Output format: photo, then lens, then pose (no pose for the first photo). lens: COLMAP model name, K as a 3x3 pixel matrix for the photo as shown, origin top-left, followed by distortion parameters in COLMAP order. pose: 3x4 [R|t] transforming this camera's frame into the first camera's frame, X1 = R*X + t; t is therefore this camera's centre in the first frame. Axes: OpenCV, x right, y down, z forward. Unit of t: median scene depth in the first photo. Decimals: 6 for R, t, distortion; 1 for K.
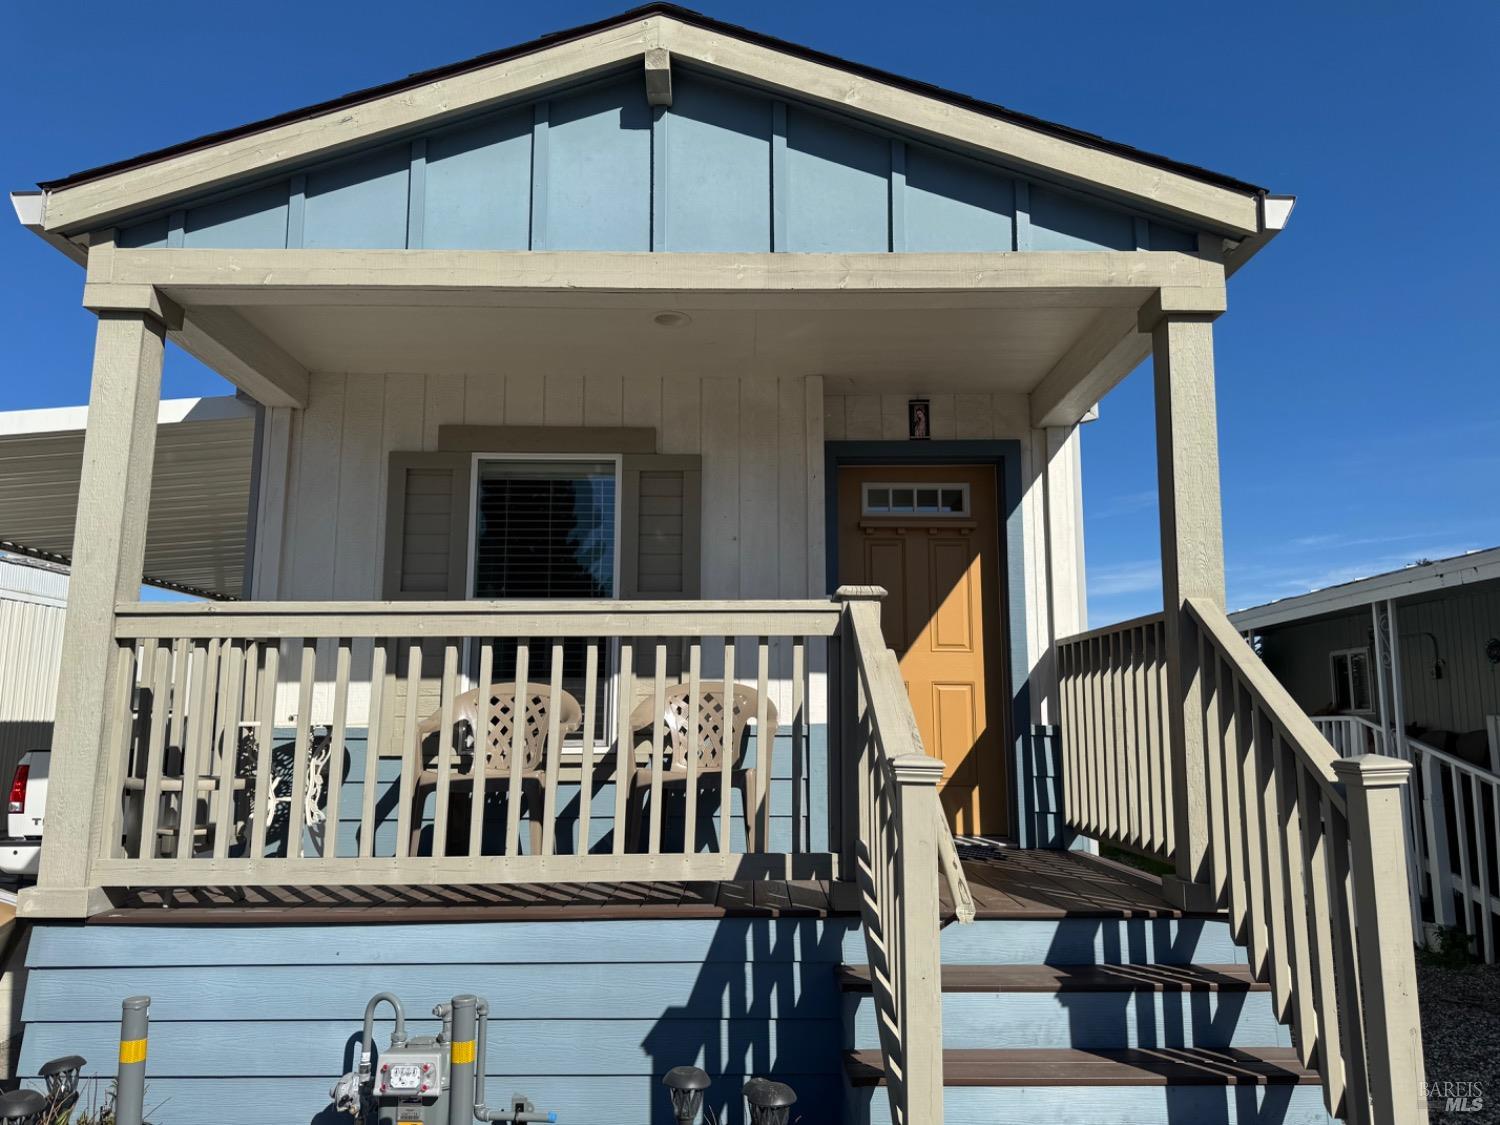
lens RADIAL K [[1057.1, 0, 746.4], [0, 1057.1, 561.2], [0, 0, 1]] dist [0.074157, -0.097430]
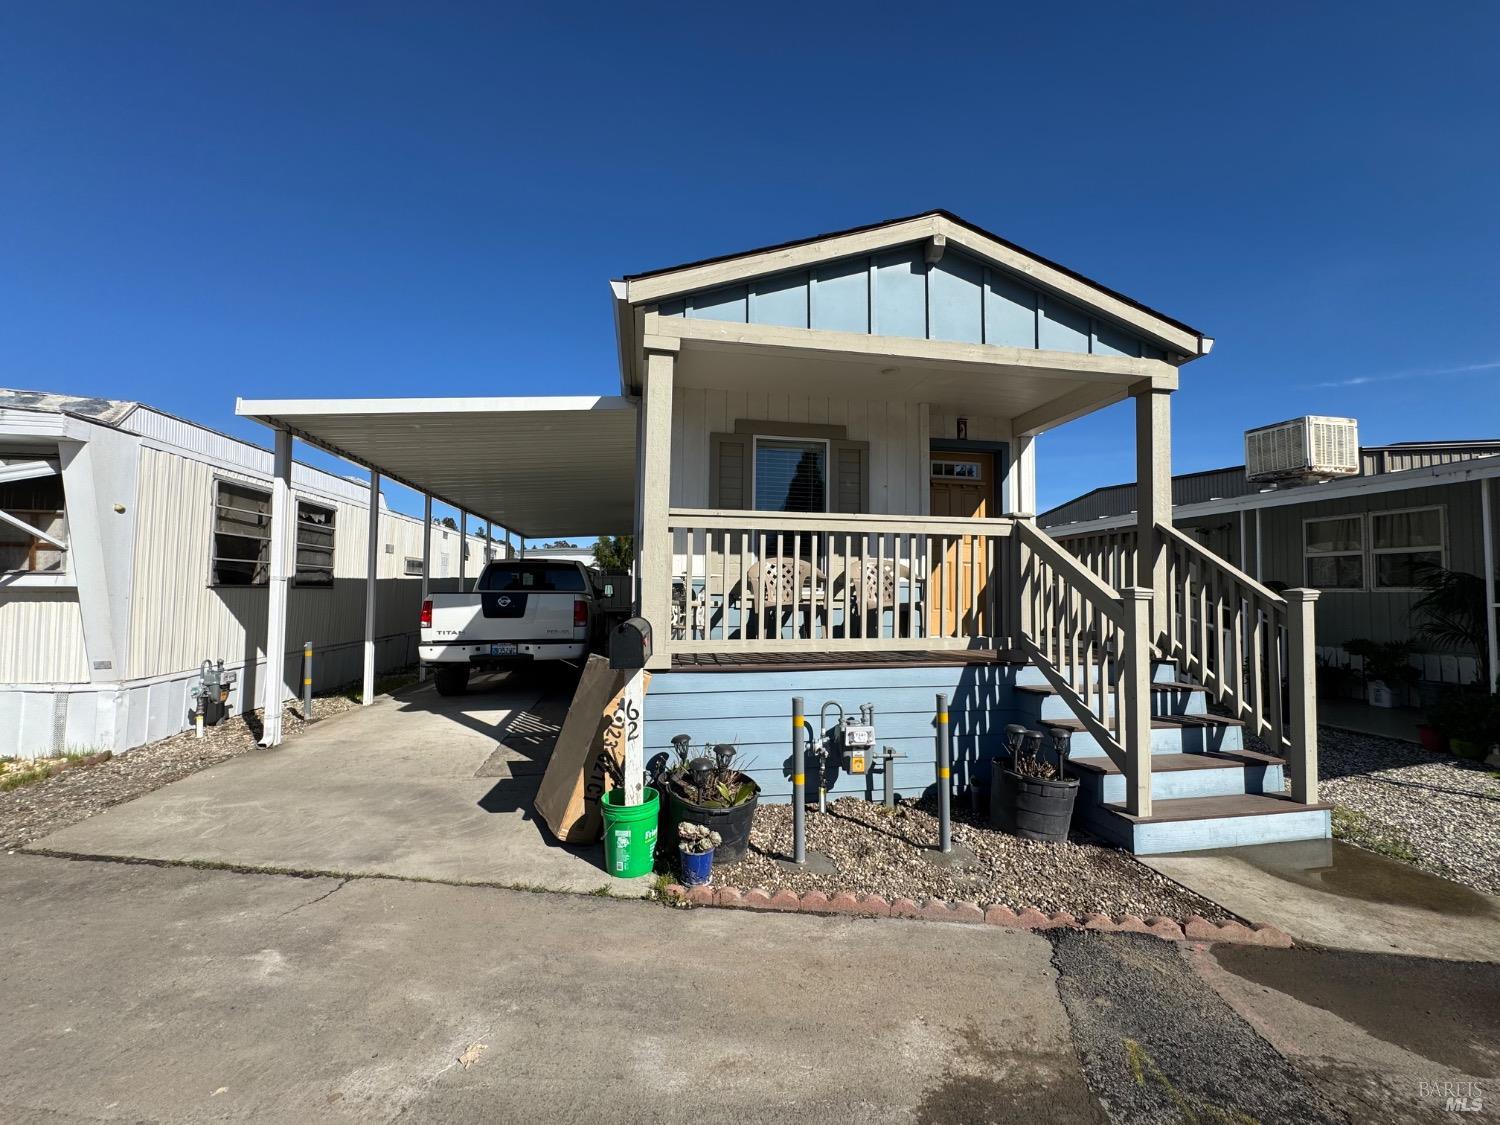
lens RADIAL K [[600.6, 0, 748.6], [0, 600.6, 559.1], [0, 0, 1]] dist [-0.001917, 0.000026]
pose [[0.985428, 0.017633, 0.169174, -0.592360], [-0.034226, 0.994824, 0.095671, 0.019260], [-0.166612, -0.100067, 0.980932, -0.076116]]
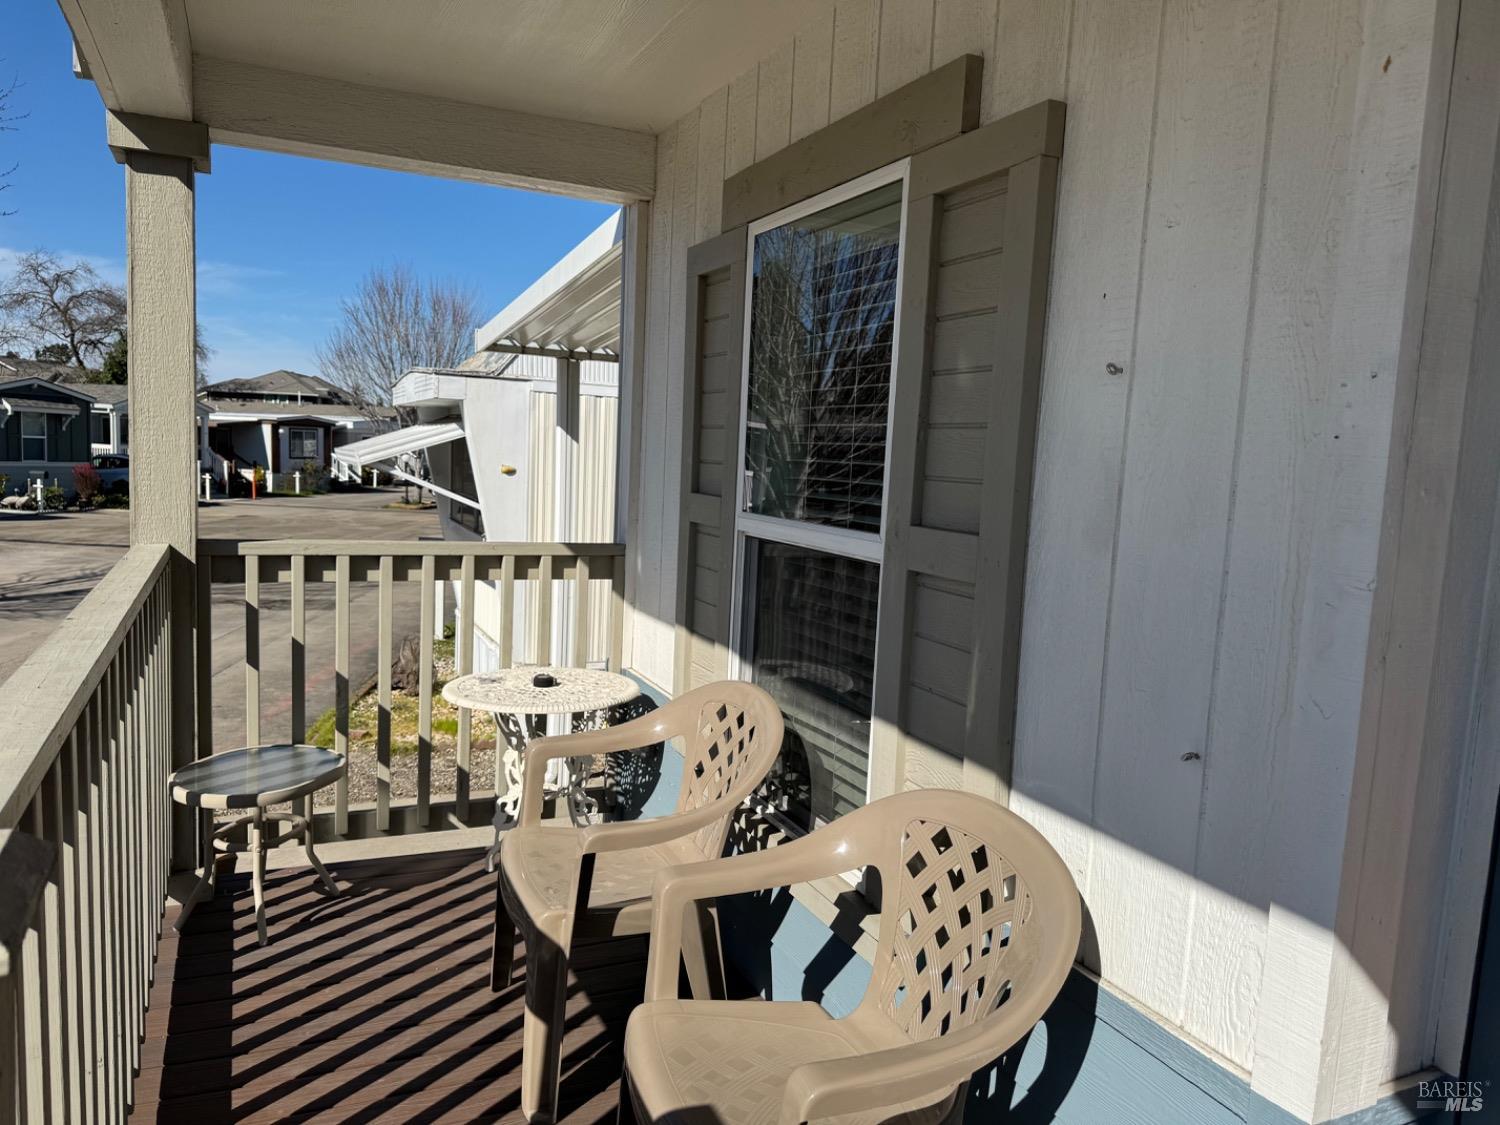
lens RADIAL K [[1046.6, 0, 746.5], [0, 1046.6, 570.3], [0, 0, 1]] dist [0.125092, -0.188659]
pose [[0.407481, 0.122227, -0.904997, 0.297609], [0.091222, 0.980598, 0.173510, -0.037193], [0.908646, -0.153258, 0.388425, 1.039146]]
